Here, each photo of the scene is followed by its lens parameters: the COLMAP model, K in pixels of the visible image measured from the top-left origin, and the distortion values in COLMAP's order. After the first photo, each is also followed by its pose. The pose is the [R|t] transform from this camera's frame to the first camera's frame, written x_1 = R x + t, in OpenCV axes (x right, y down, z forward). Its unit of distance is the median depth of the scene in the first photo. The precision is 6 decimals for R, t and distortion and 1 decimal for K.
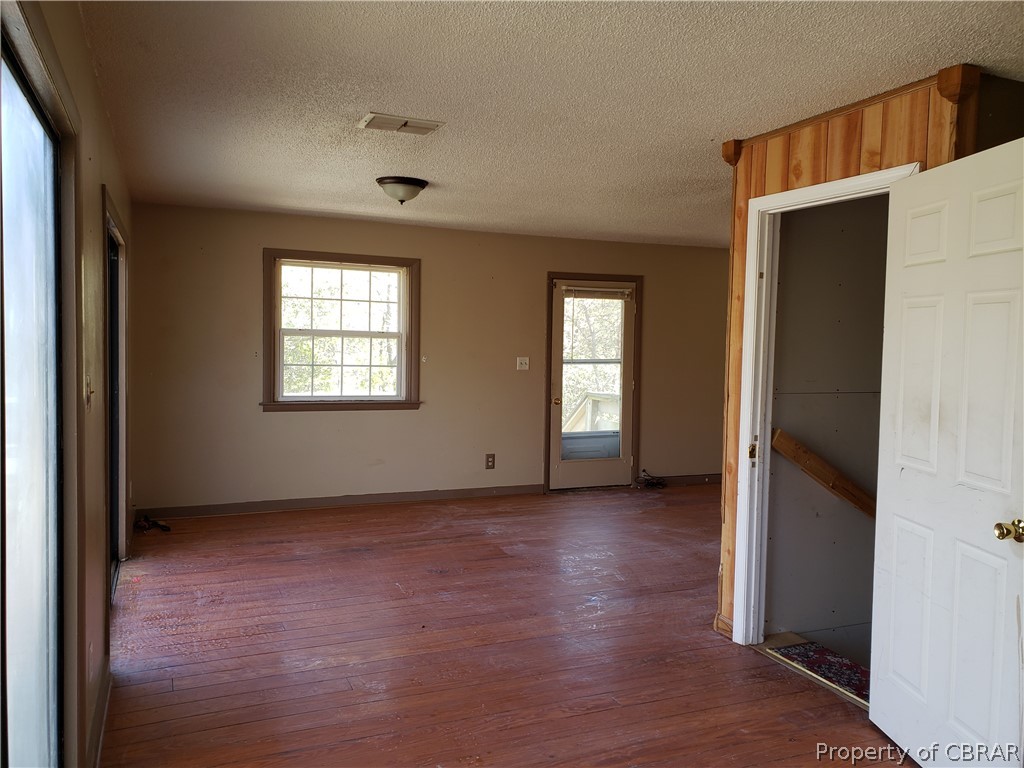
lens RADIAL K [[791.8, 0, 511.5], [0, 791.8, 379.7], [0, 0, 1]] dist [0.024673, -0.003288]
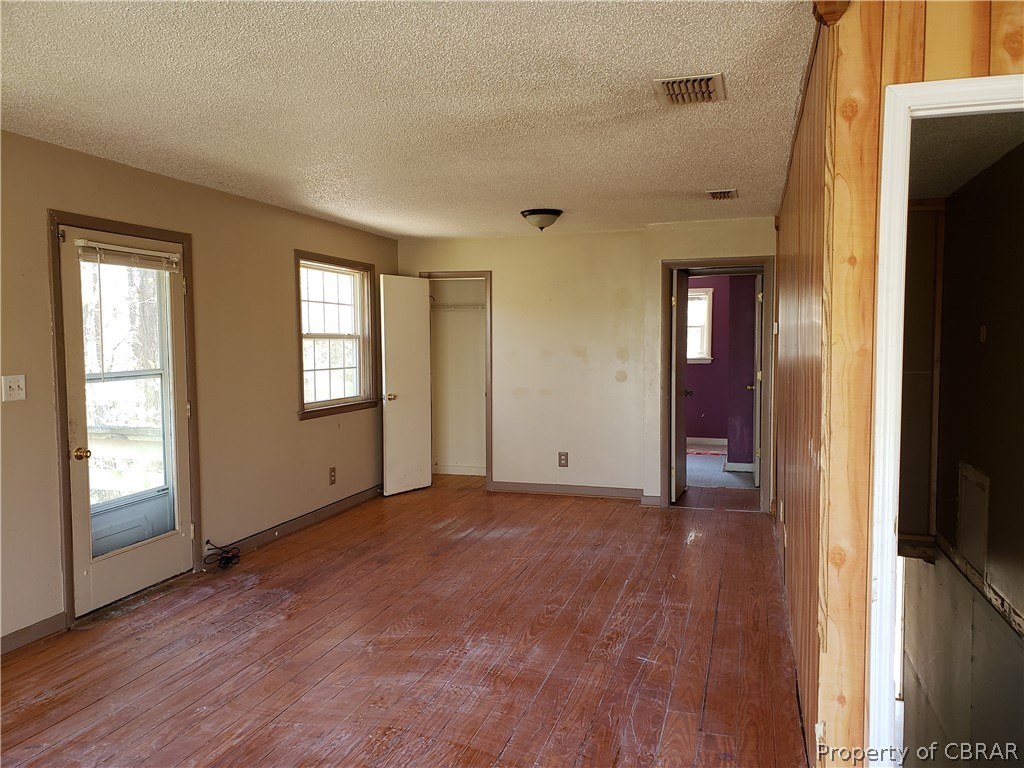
lens RADIAL K [[791.8, 0, 512.1], [0, 791.8, 387.6], [0, 0, 1]] dist [0.024673, -0.003288]
pose [[0.646667, -0.065913, 0.759919, -0.162408], [0.052142, 0.997749, 0.042170, -0.024963], [-0.760988, 0.012354, 0.648648, 0.421604]]
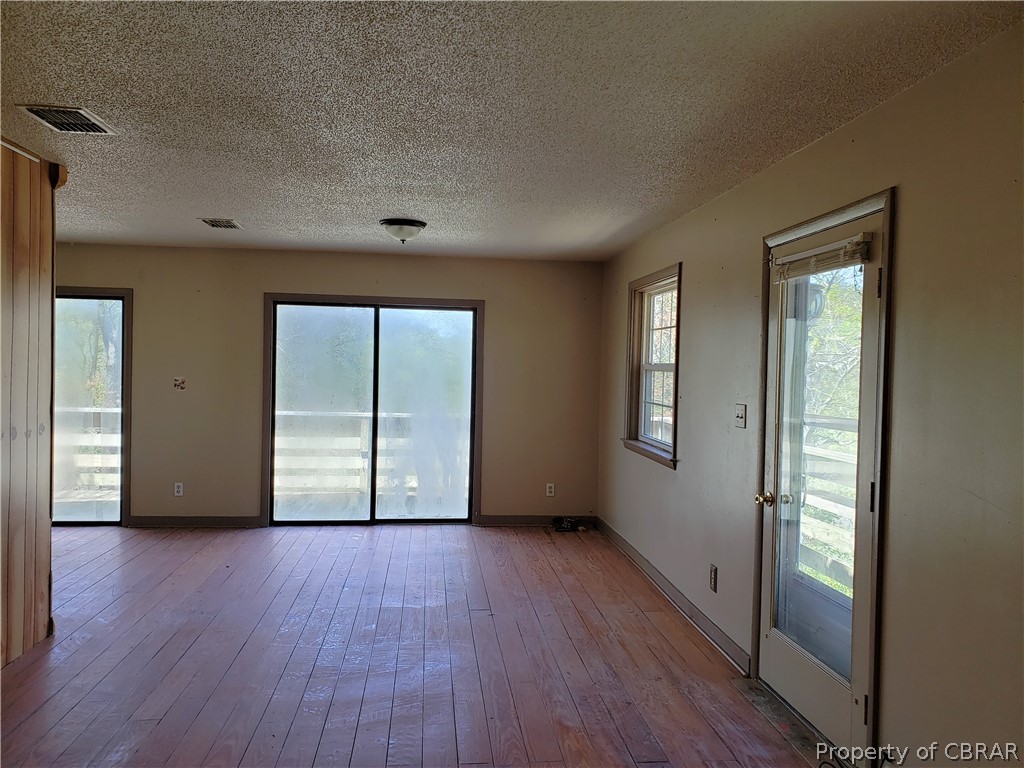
lens RADIAL K [[791.8, 0, 512.0], [0, 791.8, 384.1], [0, 0, 1]] dist [0.024673, -0.003288]
pose [[-0.300538, -0.002826, -0.953766, 0.588177], [-0.076101, 0.996878, 0.021027, -0.041284], [0.950729, 0.078902, -0.299815, 1.006947]]
